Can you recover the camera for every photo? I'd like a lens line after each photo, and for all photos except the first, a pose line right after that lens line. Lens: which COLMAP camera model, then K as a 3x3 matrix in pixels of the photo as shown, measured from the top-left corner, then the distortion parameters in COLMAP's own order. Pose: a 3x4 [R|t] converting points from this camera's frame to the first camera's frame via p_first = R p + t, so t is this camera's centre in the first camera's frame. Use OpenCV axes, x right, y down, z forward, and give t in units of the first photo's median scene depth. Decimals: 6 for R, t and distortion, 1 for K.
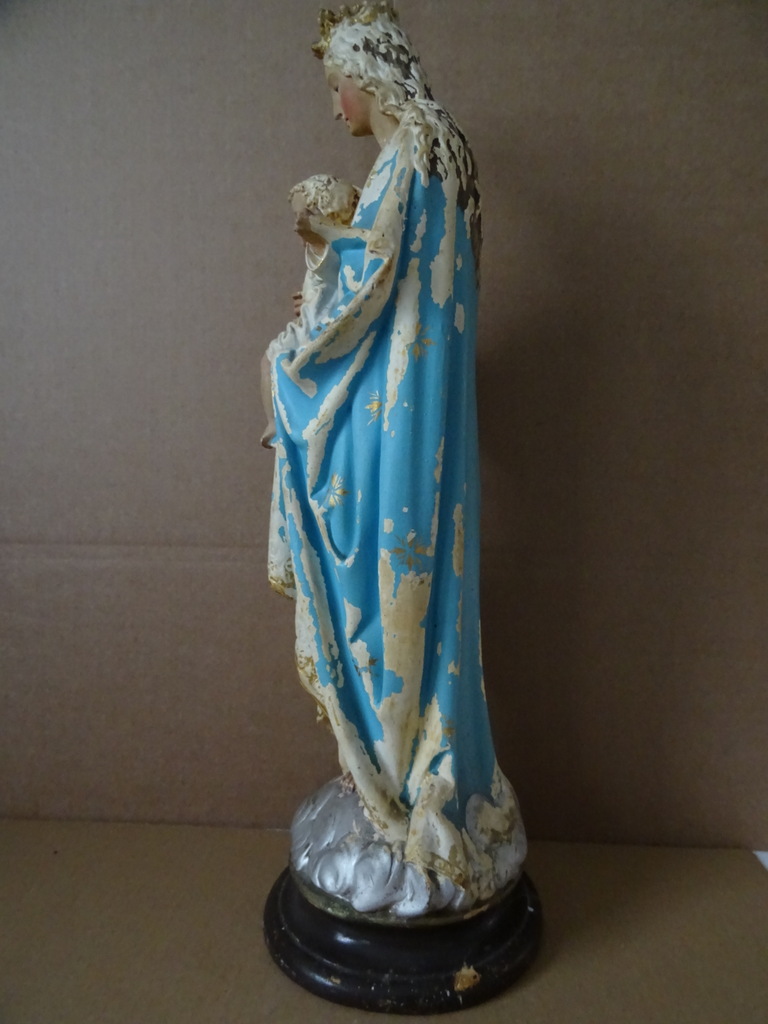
lens RADIAL K [[729.6, 0, 376.2], [0, 729.6, 507.2], [0, 0, 1]] dist [-0.010634, -0.007661]
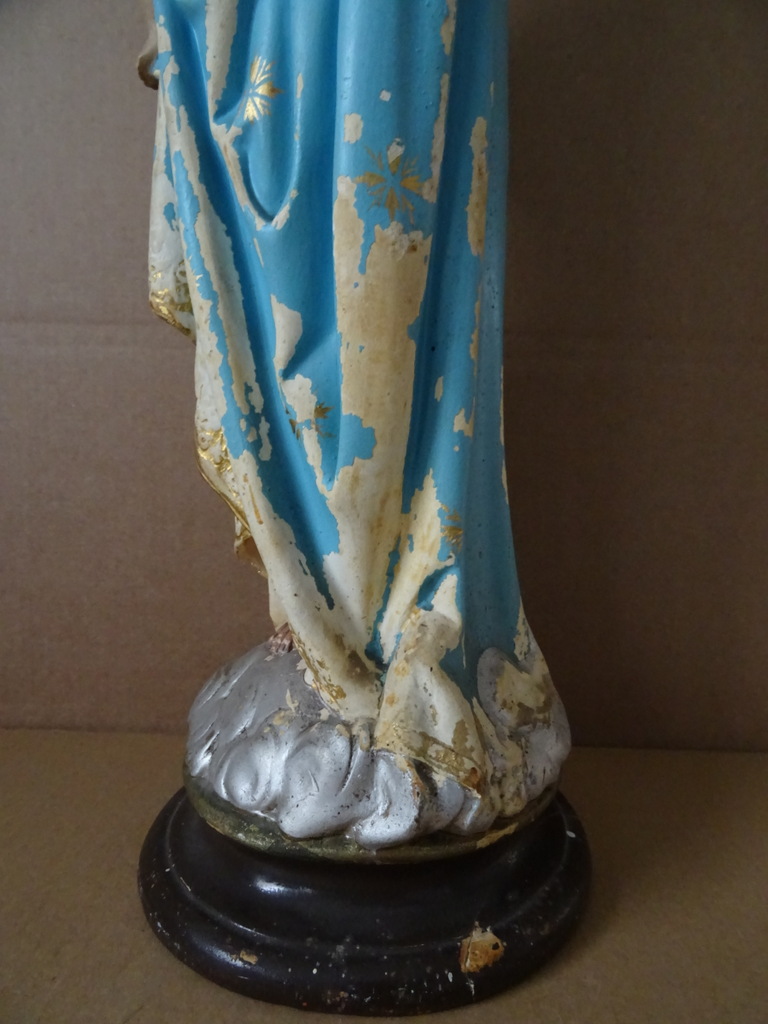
lens RADIAL K [[729.6, 0, 381.2], [0, 729.6, 510.4], [0, 0, 1]] dist [-0.010634, -0.007661]
pose [[0.998182, 0.011463, 0.059171, 0.009317], [-0.015196, 0.997896, 0.063033, 0.272932], [-0.058324, -0.063817, 0.996256, 0.460781]]
